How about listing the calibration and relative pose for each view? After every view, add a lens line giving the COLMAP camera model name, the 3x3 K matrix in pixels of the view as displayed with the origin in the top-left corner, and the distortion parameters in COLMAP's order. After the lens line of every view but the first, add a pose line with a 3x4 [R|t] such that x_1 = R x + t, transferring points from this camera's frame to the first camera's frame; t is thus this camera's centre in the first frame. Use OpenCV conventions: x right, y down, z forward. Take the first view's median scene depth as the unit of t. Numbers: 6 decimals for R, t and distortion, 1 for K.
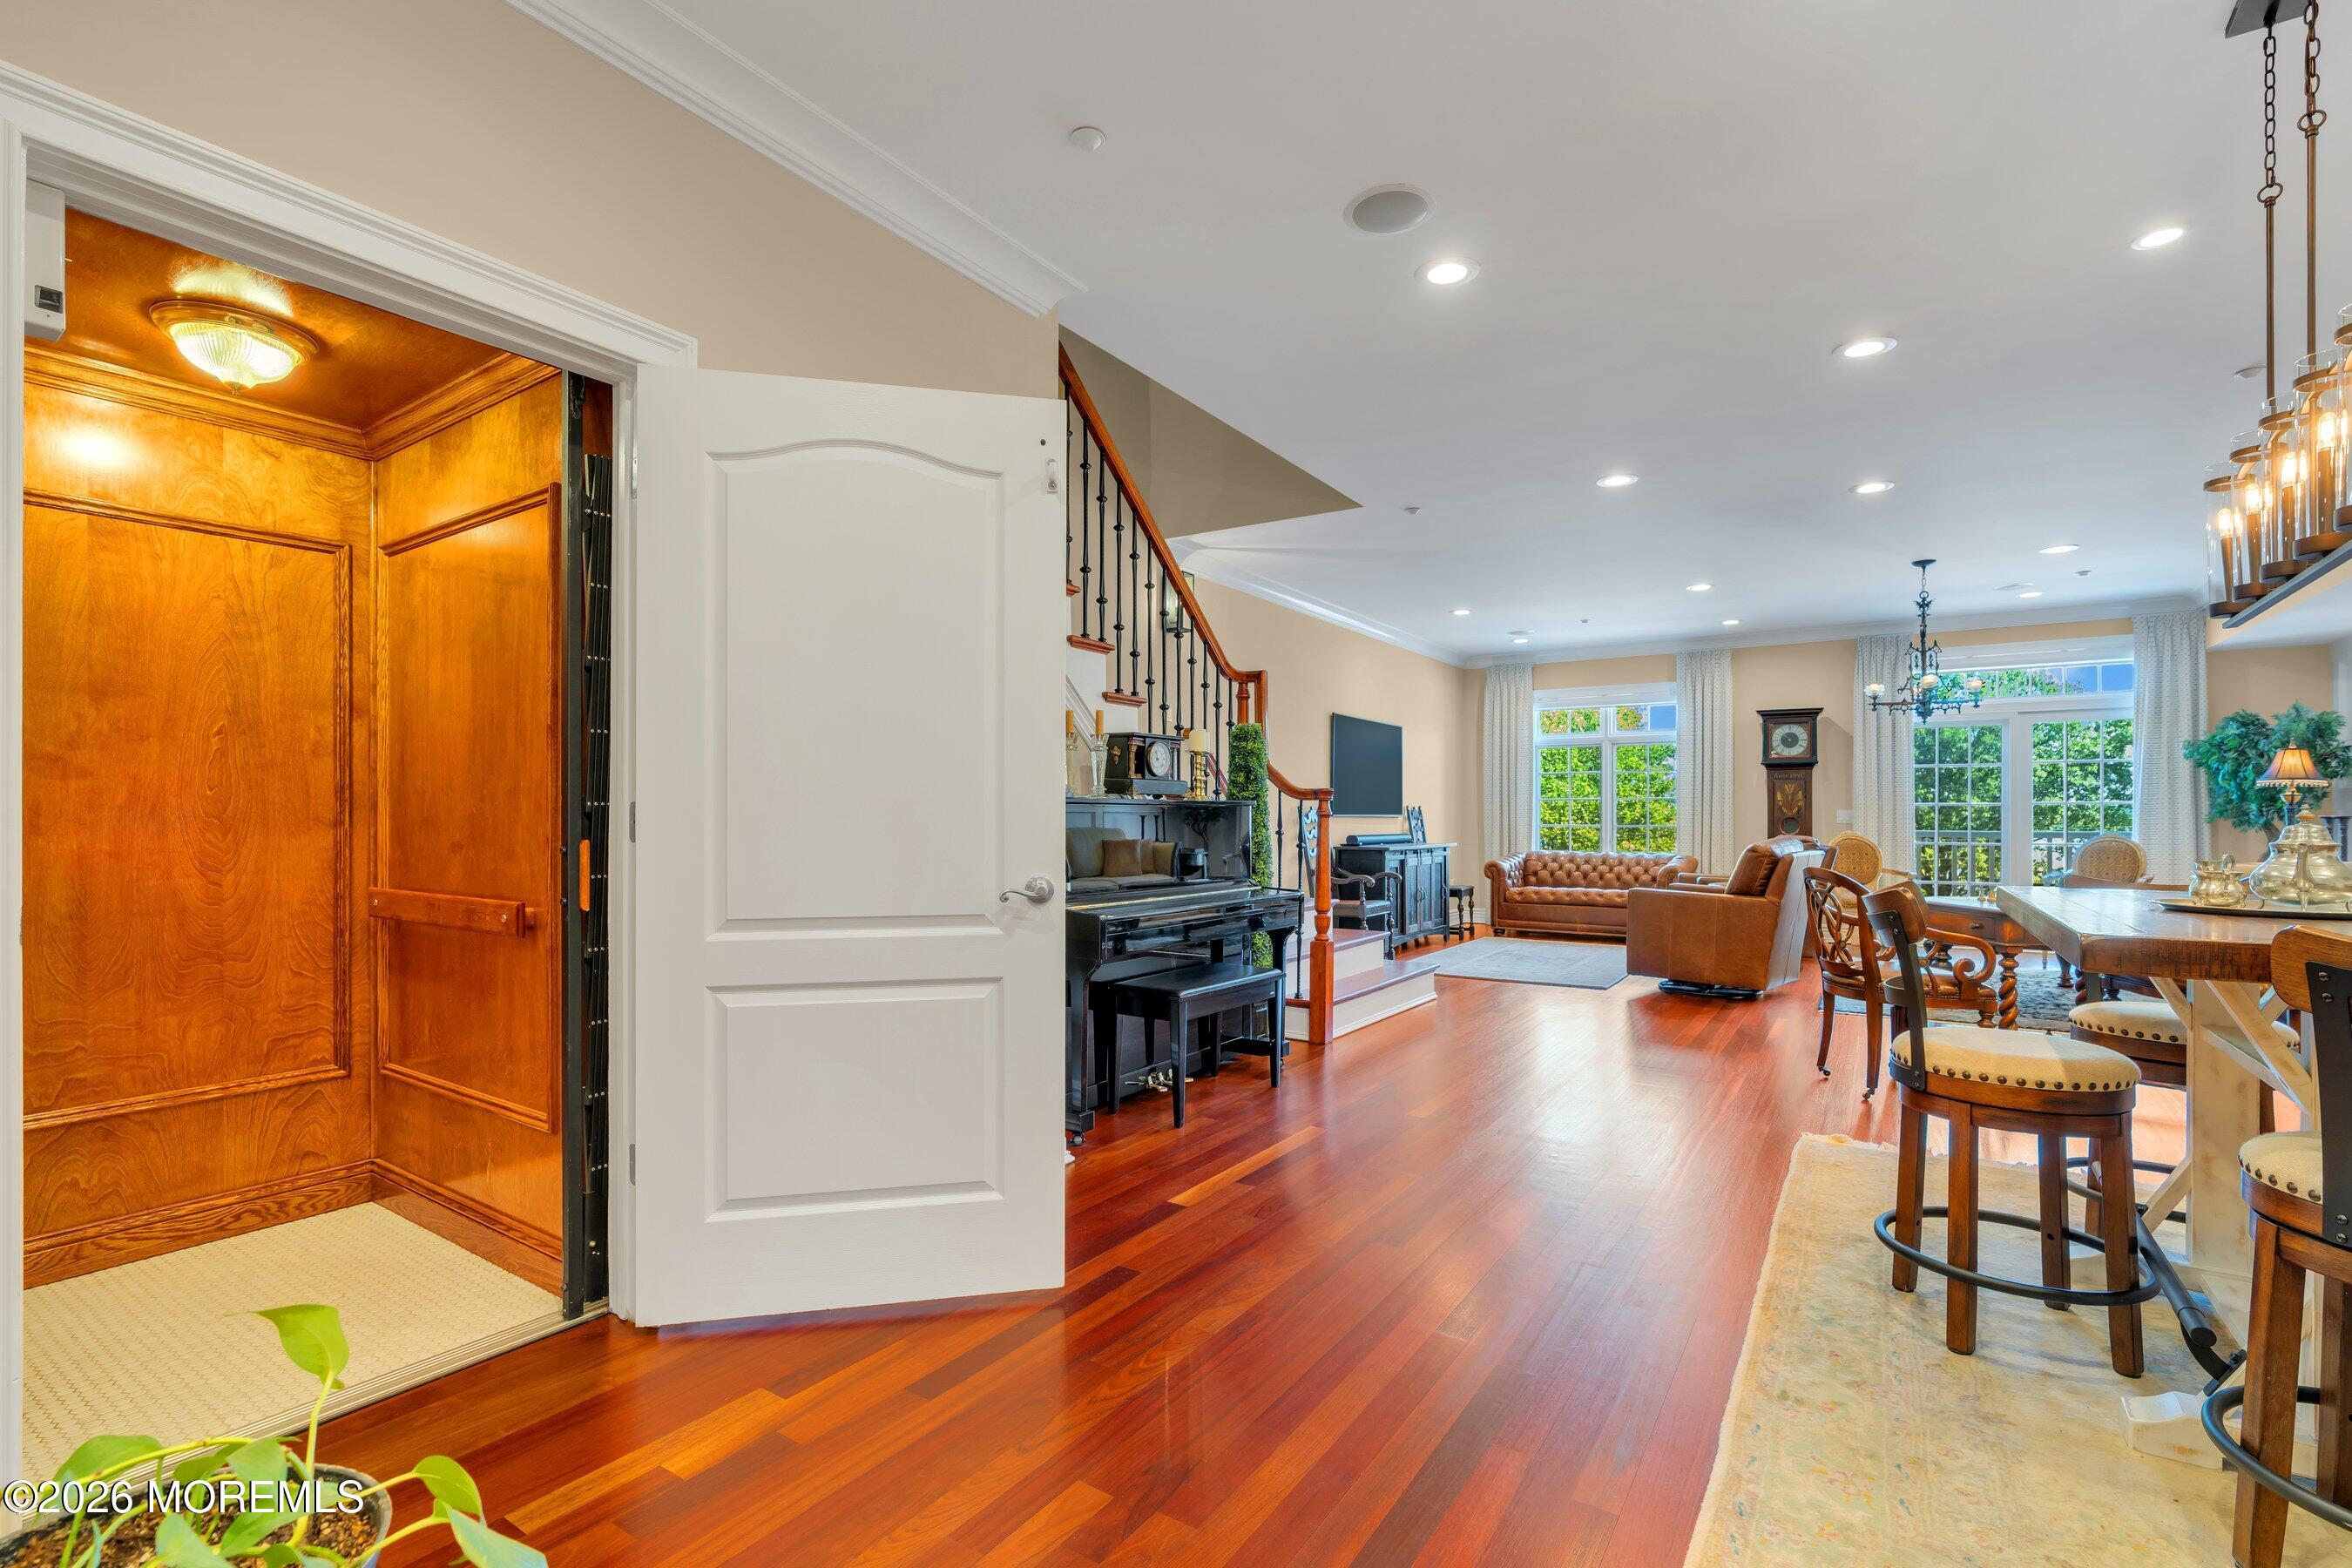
lens RADIAL K [[1073.7, 0, 1171.6], [0, 1073.7, 814.7], [0, 0, 1]] dist [-0.000711, 0.000560]
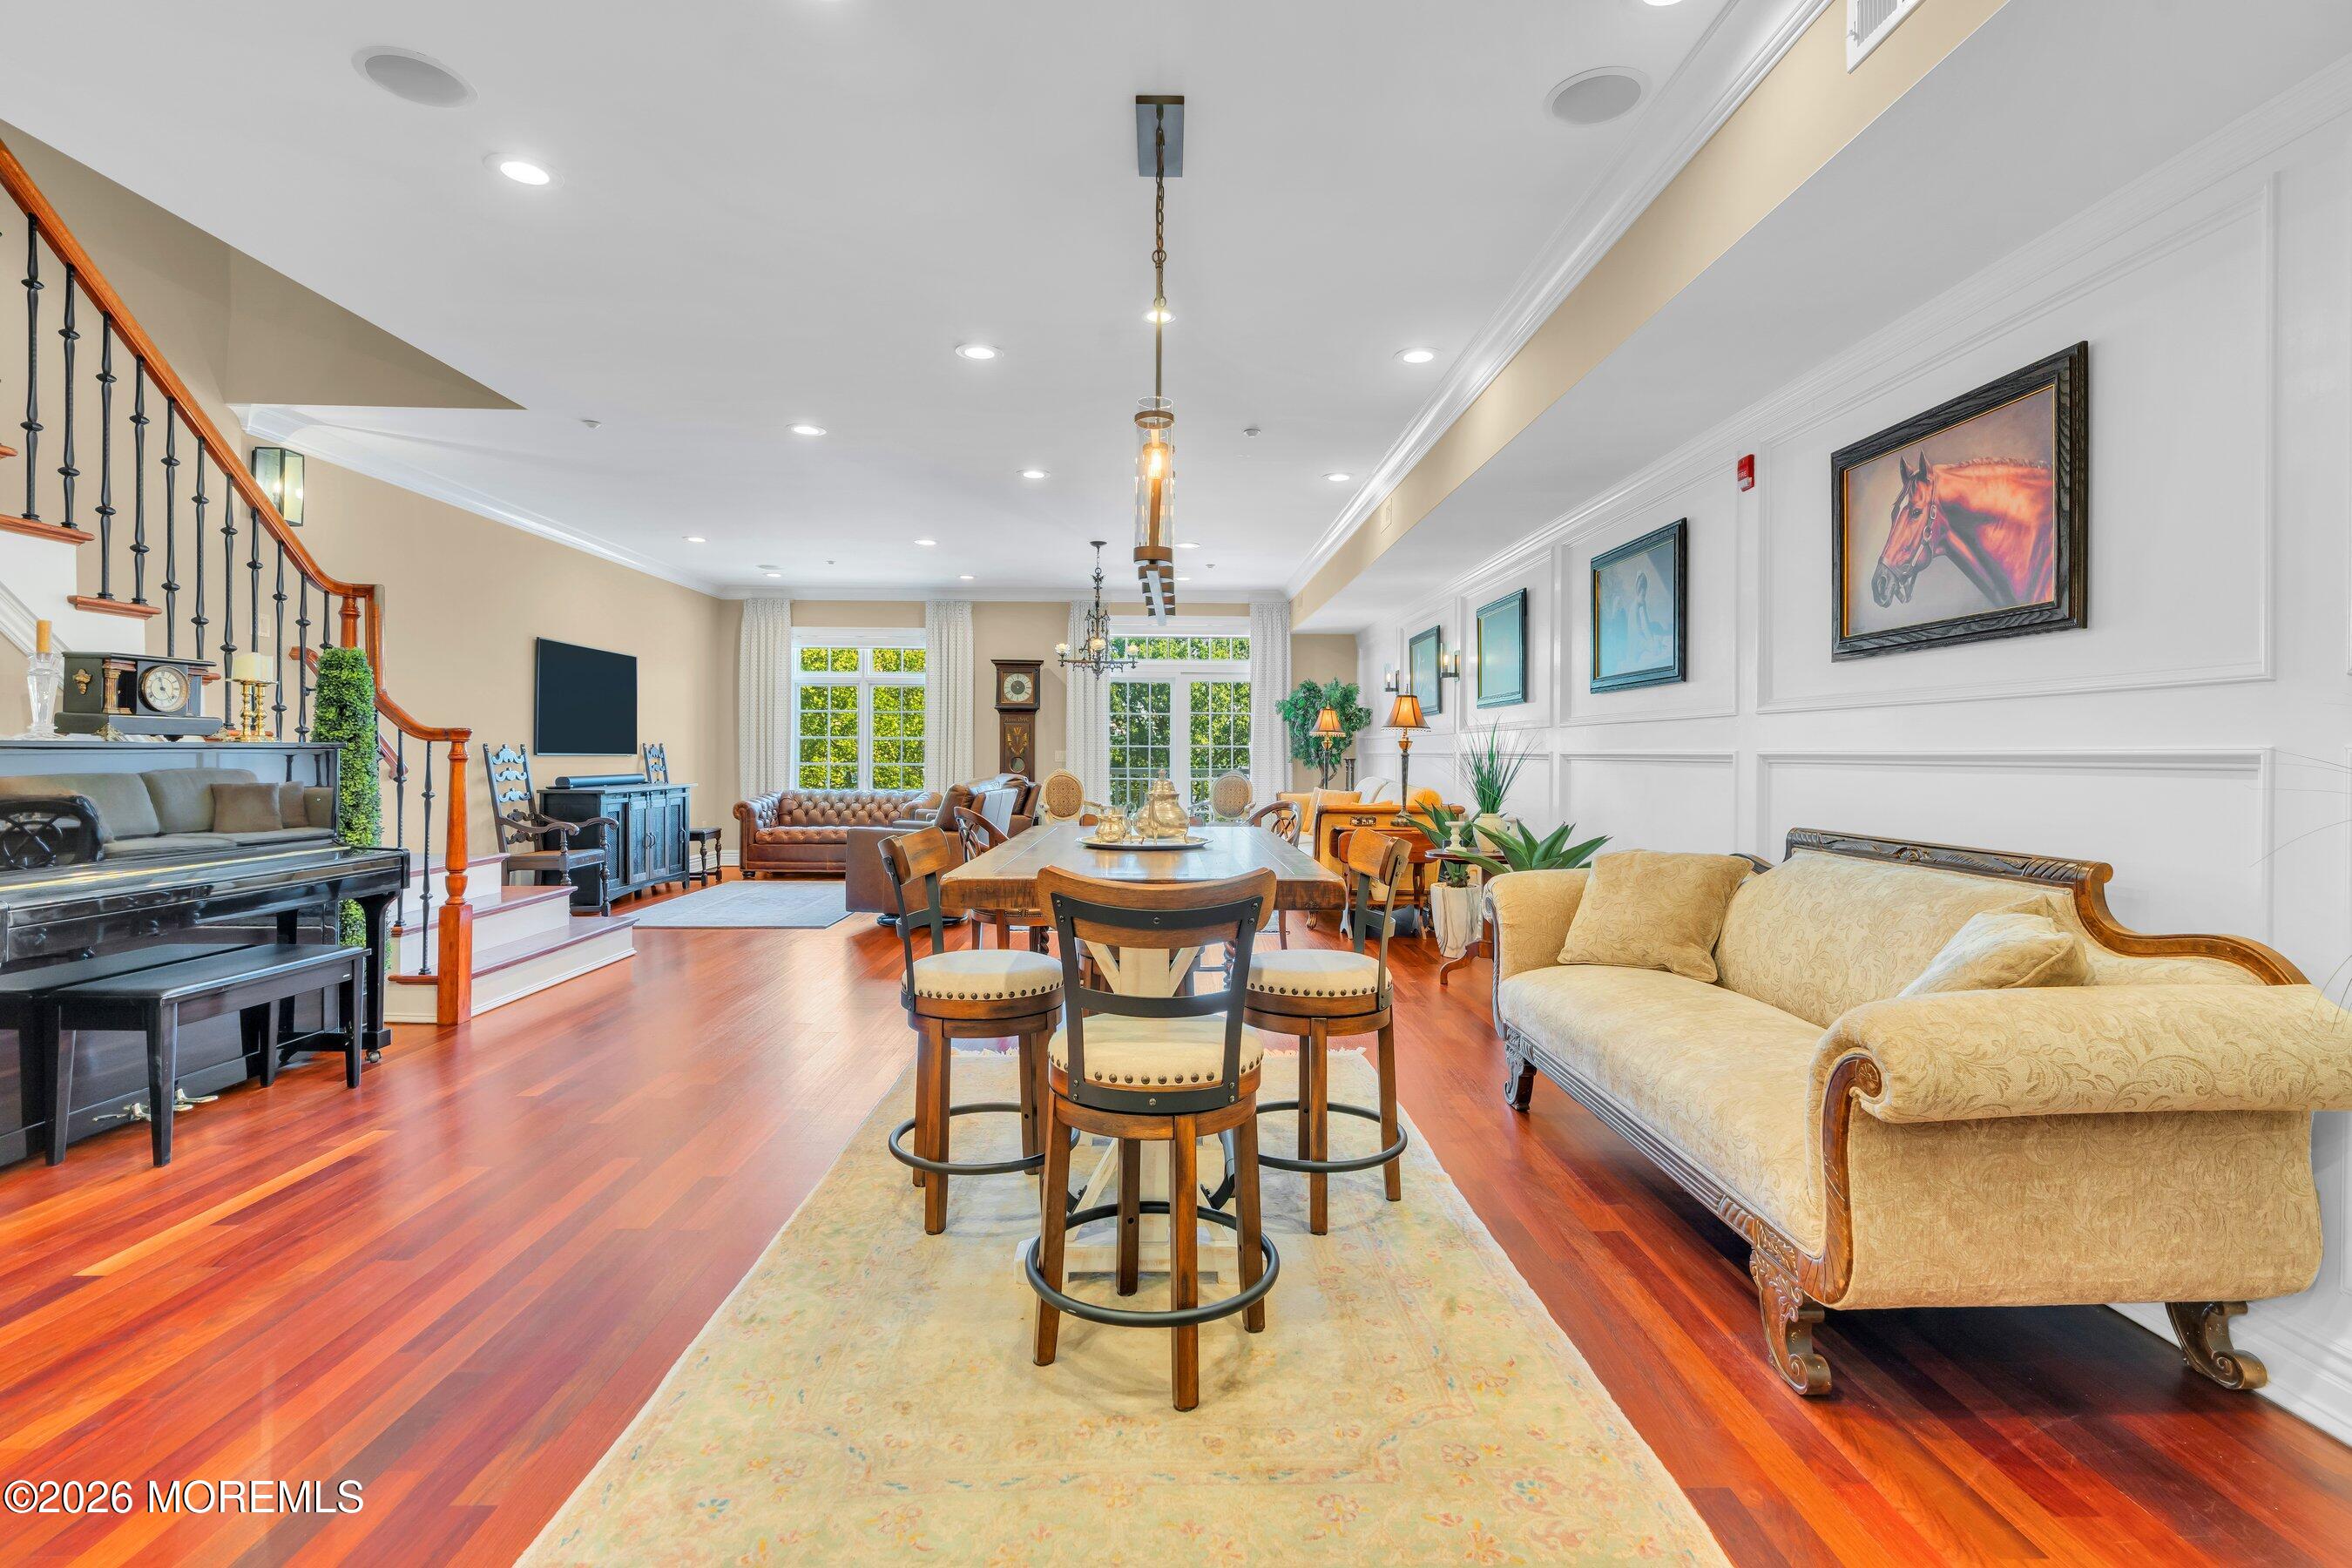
lens RADIAL K [[1091.9, 0, 1181.2], [0, 1091.9, 749.9], [0, 0, 1]] dist [0.000636, 0.000547]
pose [[0.819231, 0.005092, 0.573441, 0.076858], [-0.006409, 0.999979, 0.000277, -0.007383], [-0.573428, -0.003903, 0.819247, -0.034756]]
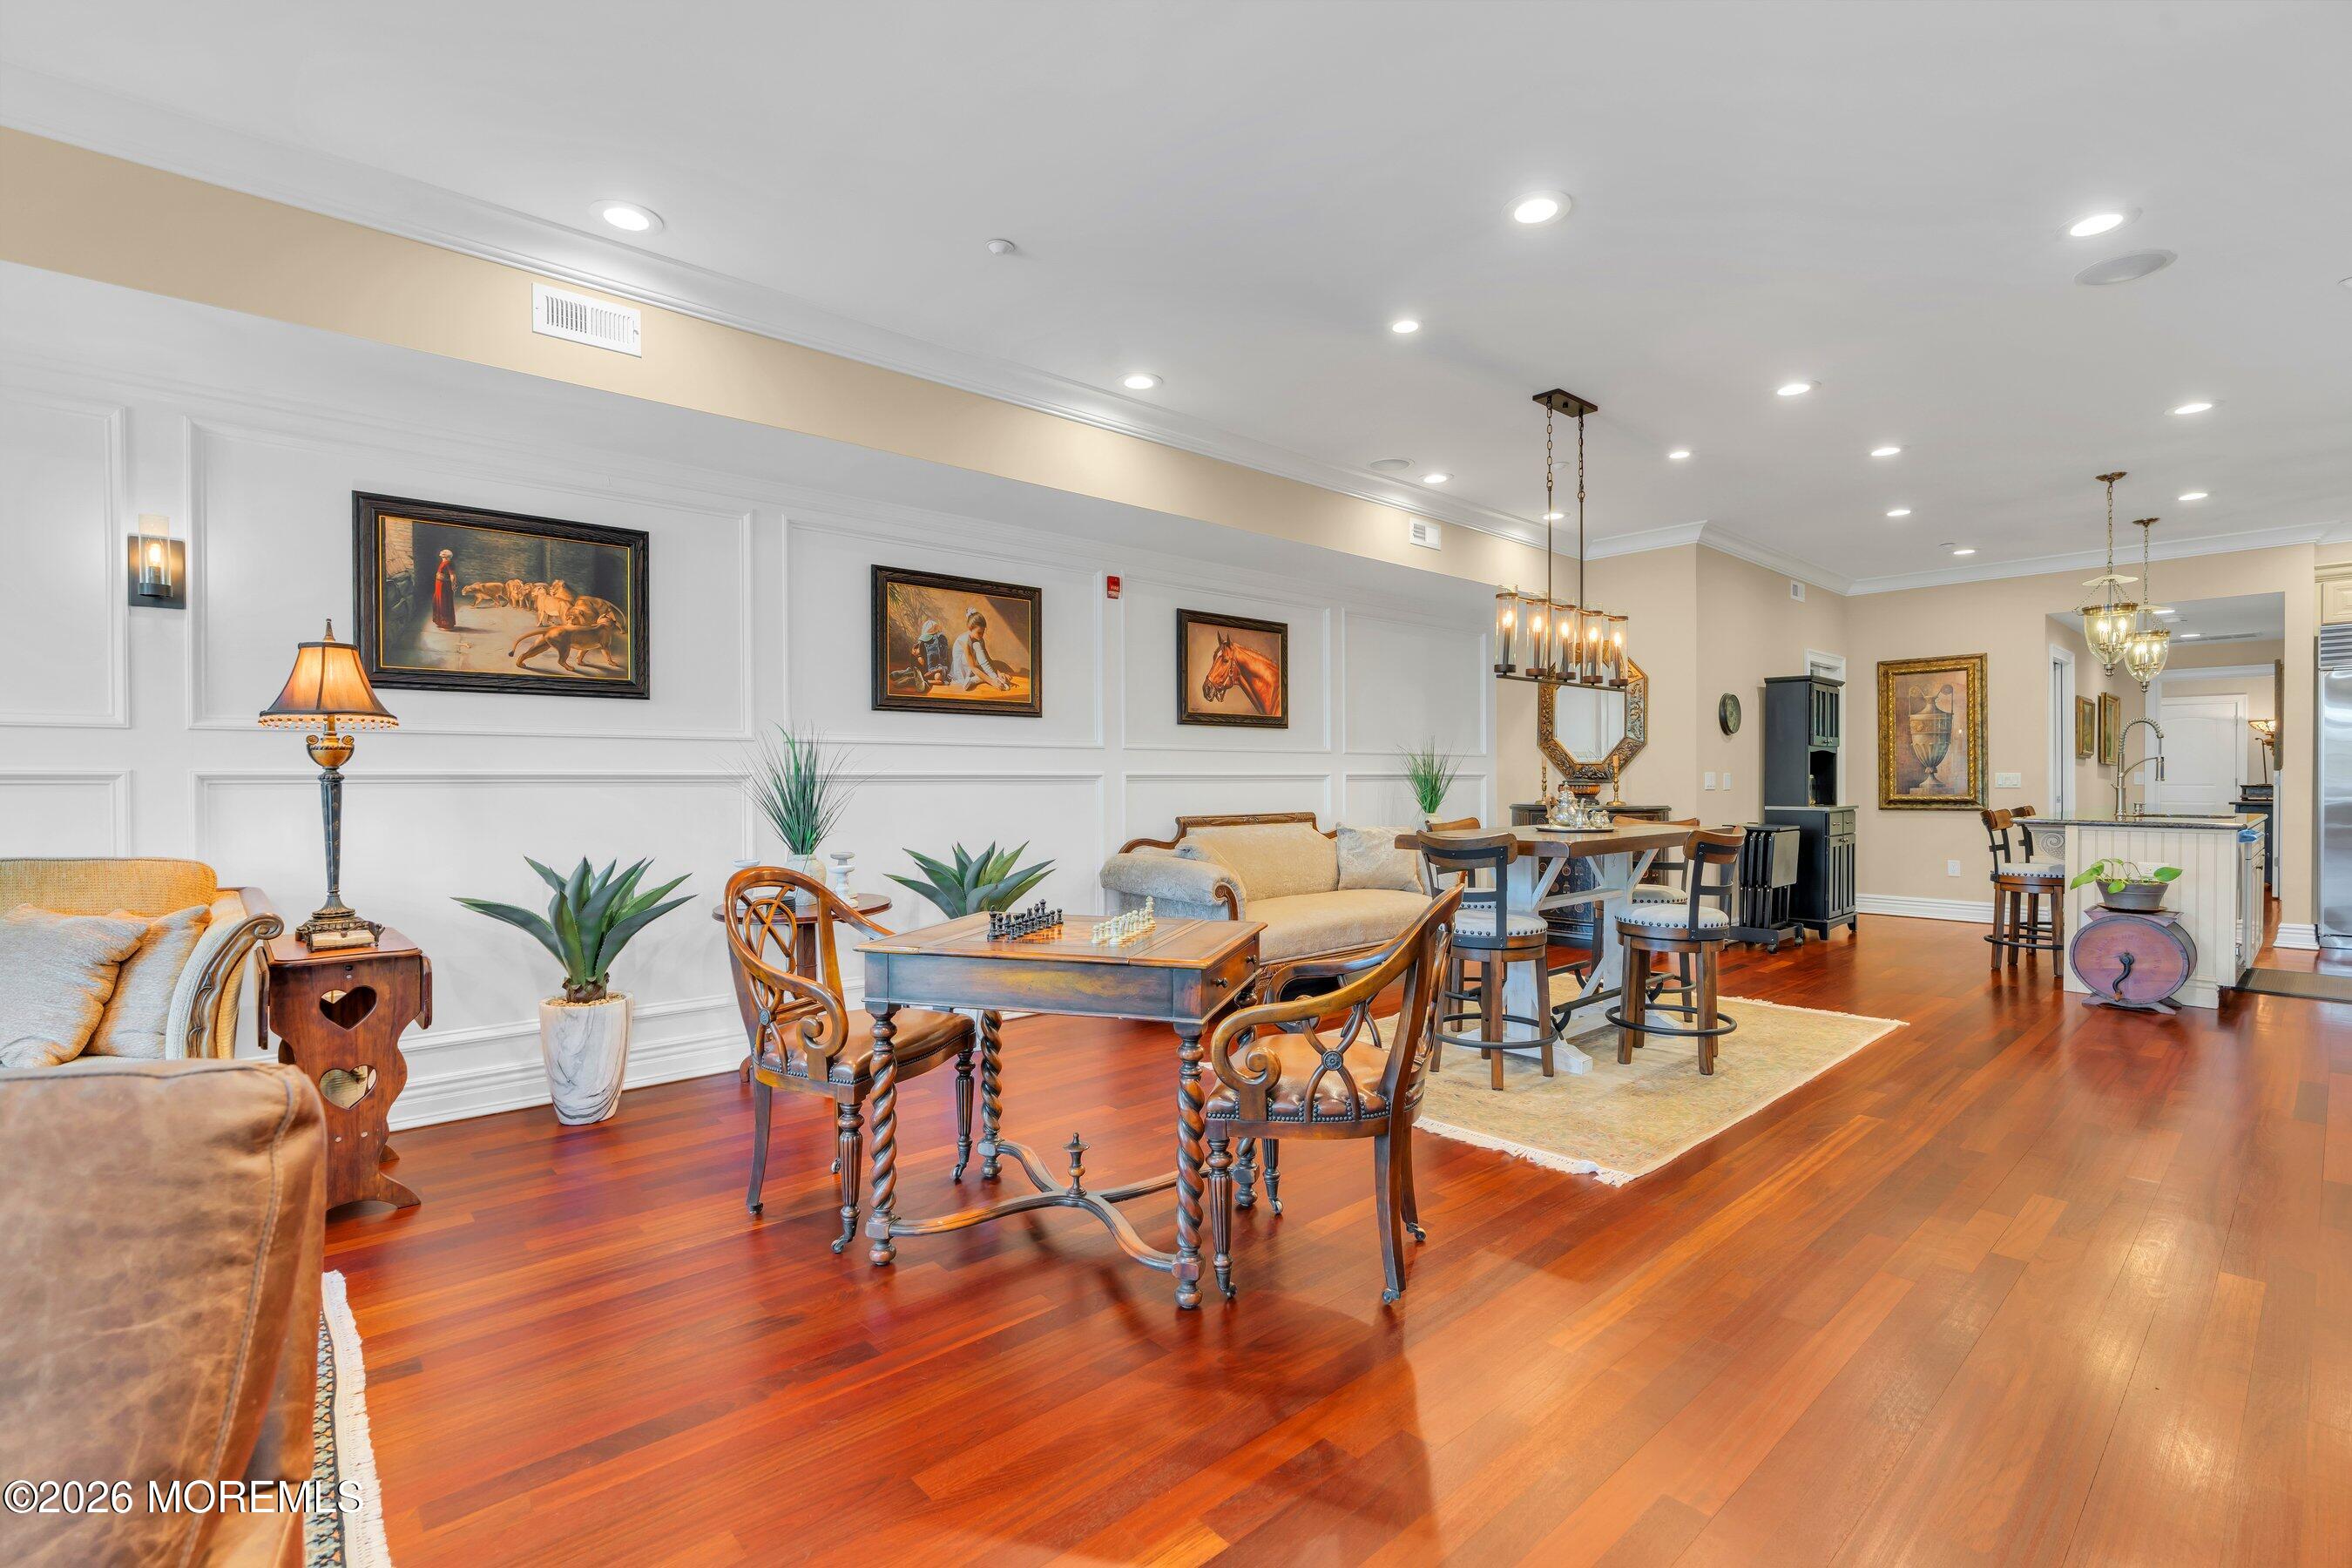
lens RADIAL K [[1061.6, 0, 1168.8], [0, 1061.6, 784.3], [0, 0, 1]] dist [-0.010973, 0.004963]
pose [[-0.967802, -0.001744, 0.251708, 0.344561], [-0.000861, 0.999993, 0.003620, -0.003126], [-0.251712, 0.003287, -0.967796, 0.891167]]
